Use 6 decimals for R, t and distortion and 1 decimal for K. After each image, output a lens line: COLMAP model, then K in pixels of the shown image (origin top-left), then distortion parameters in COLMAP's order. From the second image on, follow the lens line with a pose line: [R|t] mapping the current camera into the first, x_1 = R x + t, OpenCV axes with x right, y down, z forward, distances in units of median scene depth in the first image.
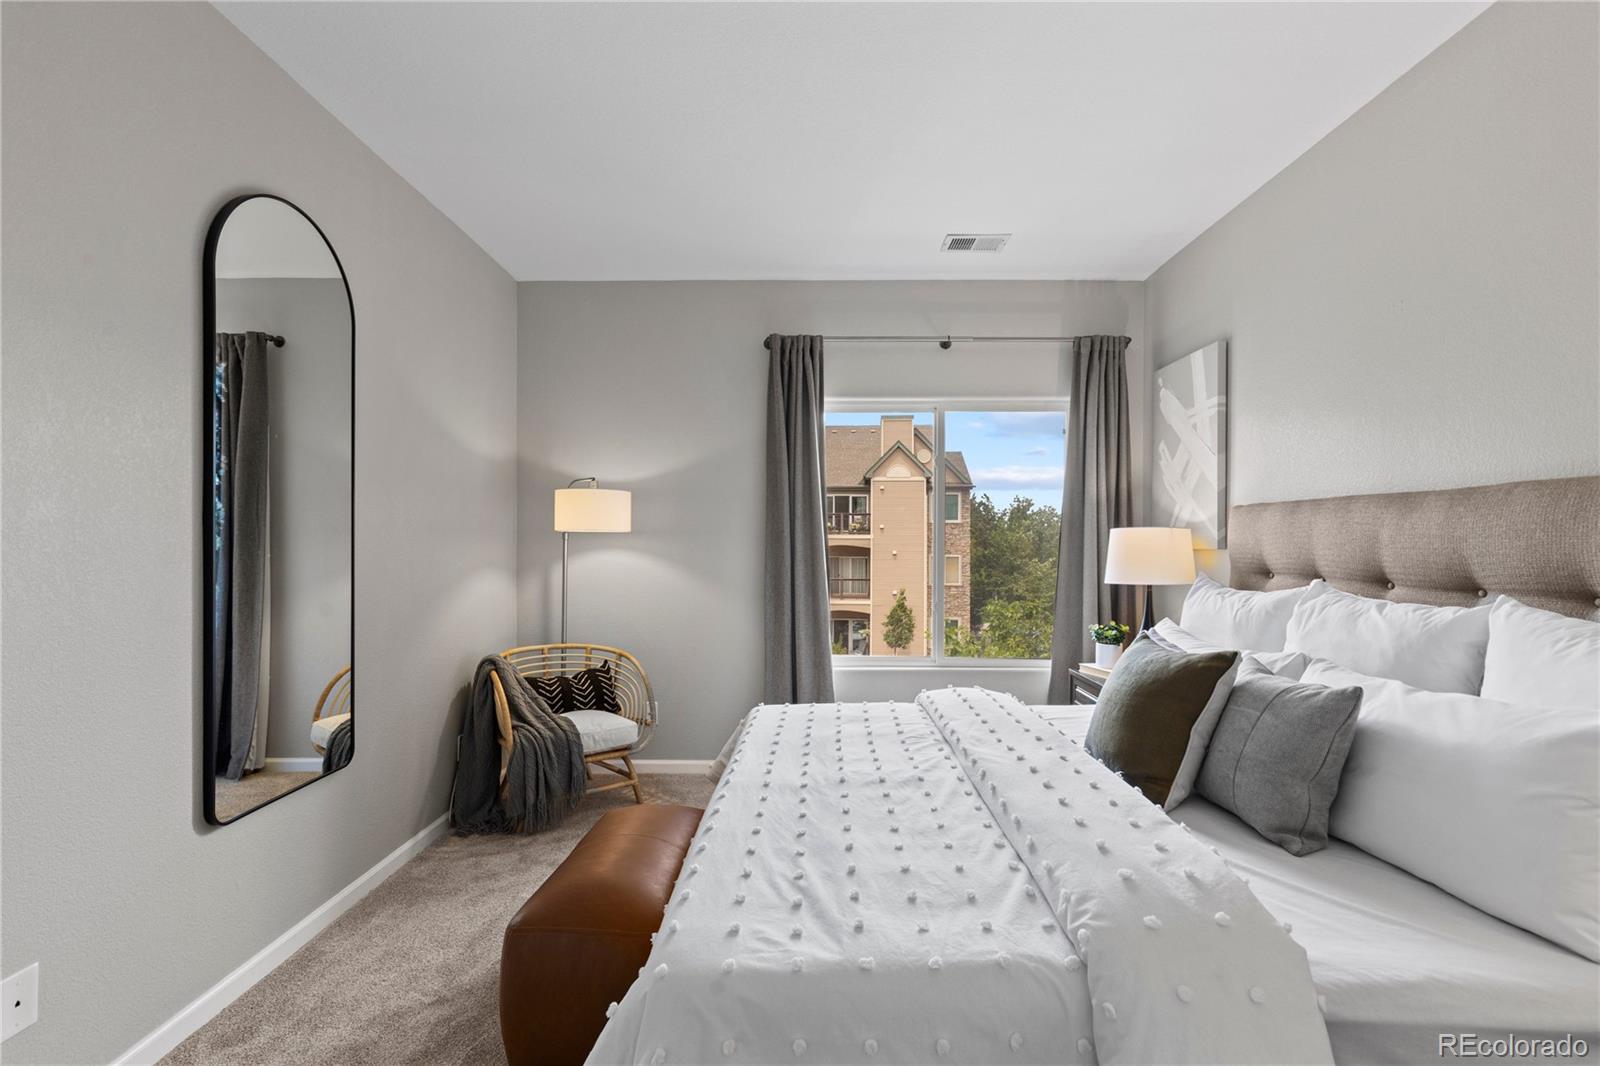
lens RADIAL K [[725.7, 0, 778.7], [0, 725.7, 540.2], [0, 0, 1]] dist [0.003751, -0.001153]
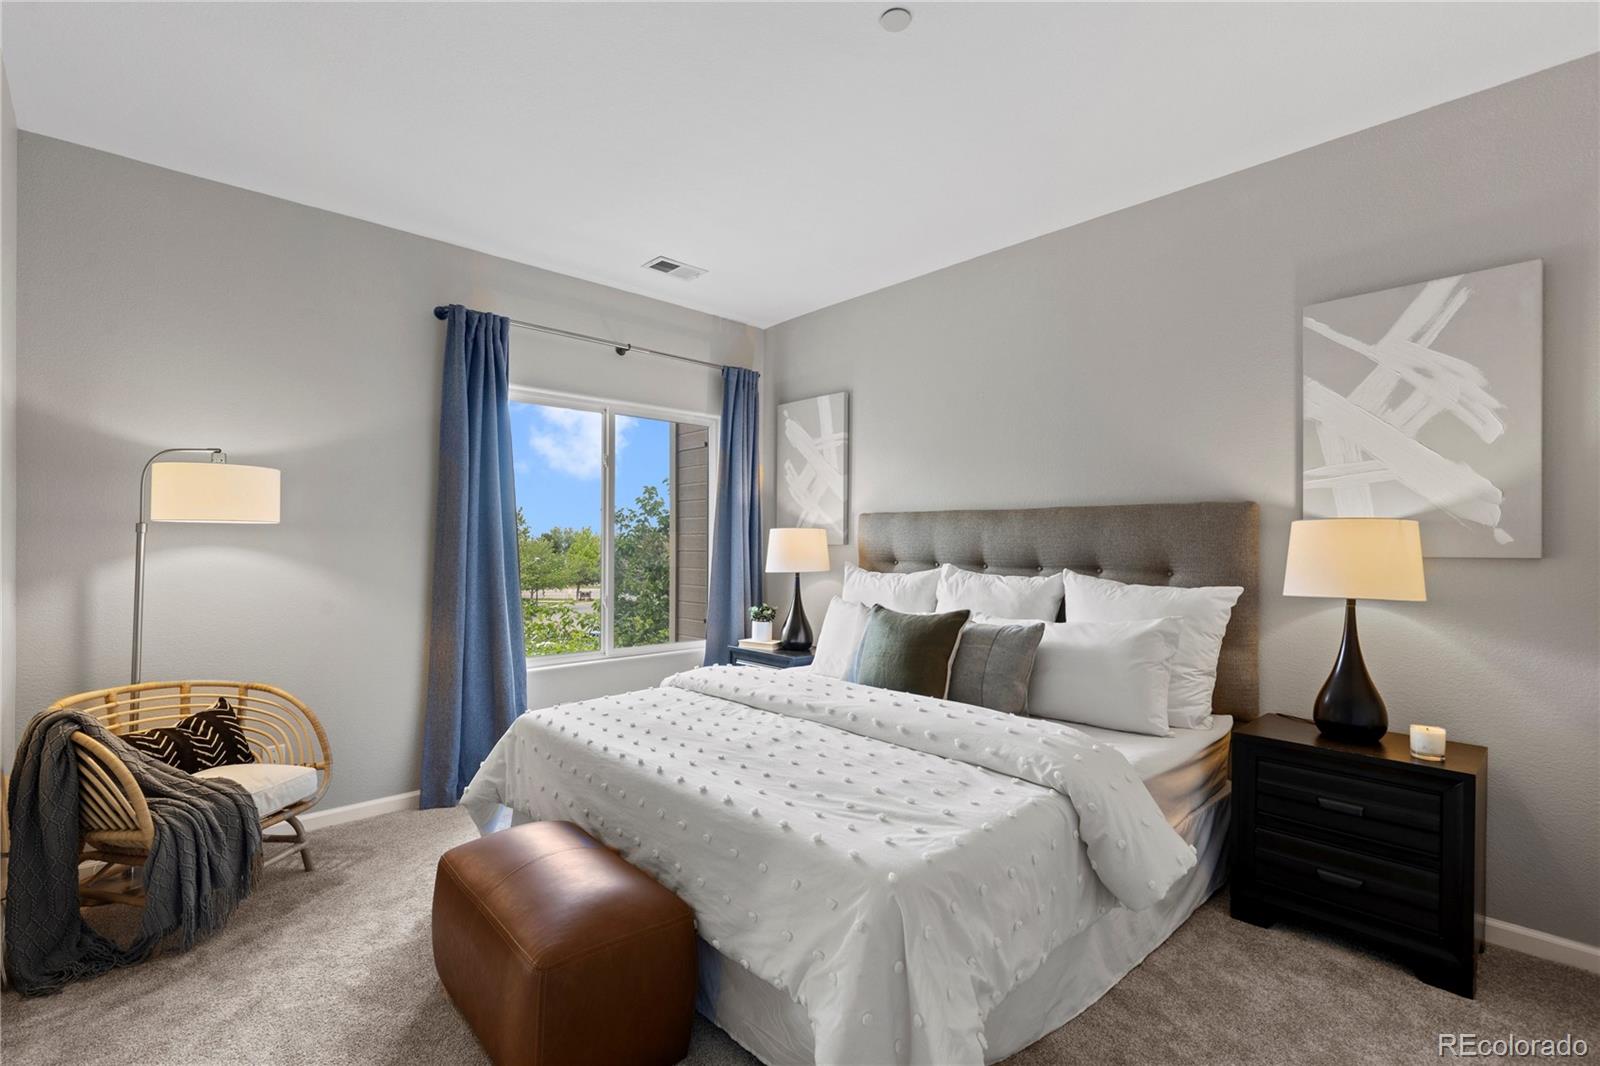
lens RADIAL K [[725.7, 0, 810.3], [0, 725.7, 538.7], [0, 0, 1]] dist [0.003751, -0.001153]
pose [[0.715066, 0.003335, 0.699049, -0.378590], [-0.005170, 0.999987, 0.000518, 0.000670], [-0.699037, -0.003985, 0.715074, 0.065943]]
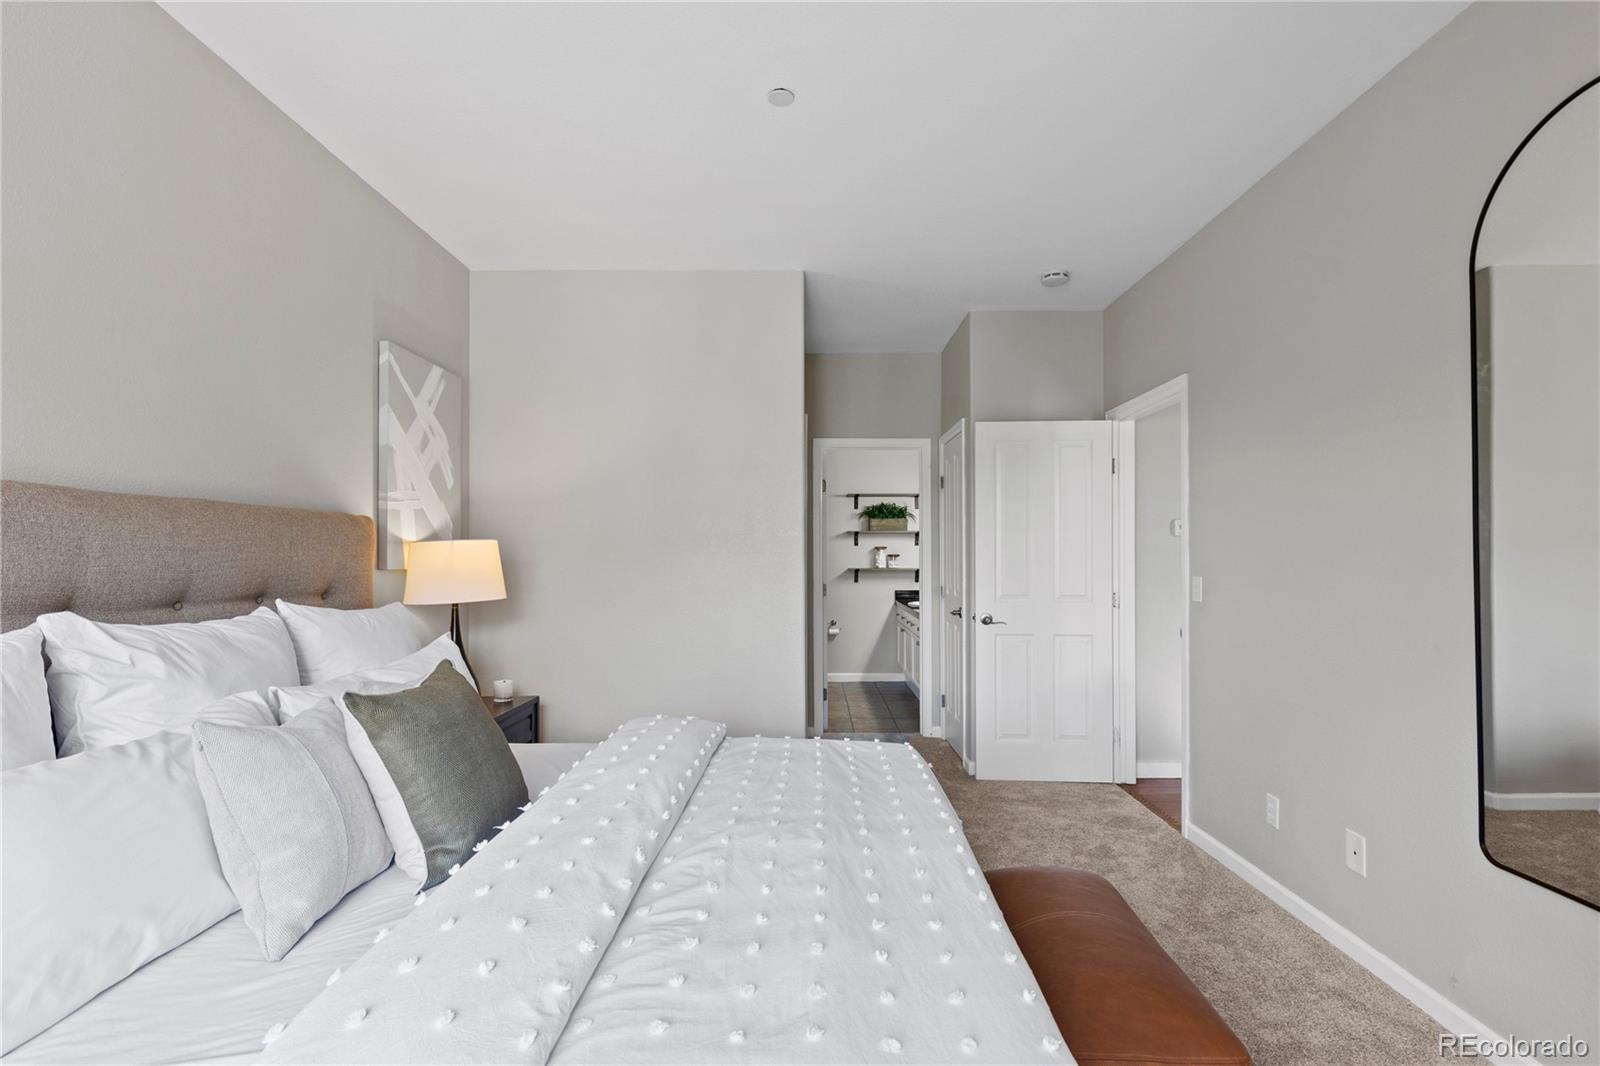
lens RADIAL K [[725.7, 0, 797.3], [0, 725.7, 547.1], [0, 0, 1]] dist [0.003751, -0.001153]
pose [[-1.000000, -0.000285, 0.000796, 0.062749], [-0.000297, 0.999881, -0.015440, 0.003668], [-0.000792, -0.015440, -0.999880, 1.111905]]
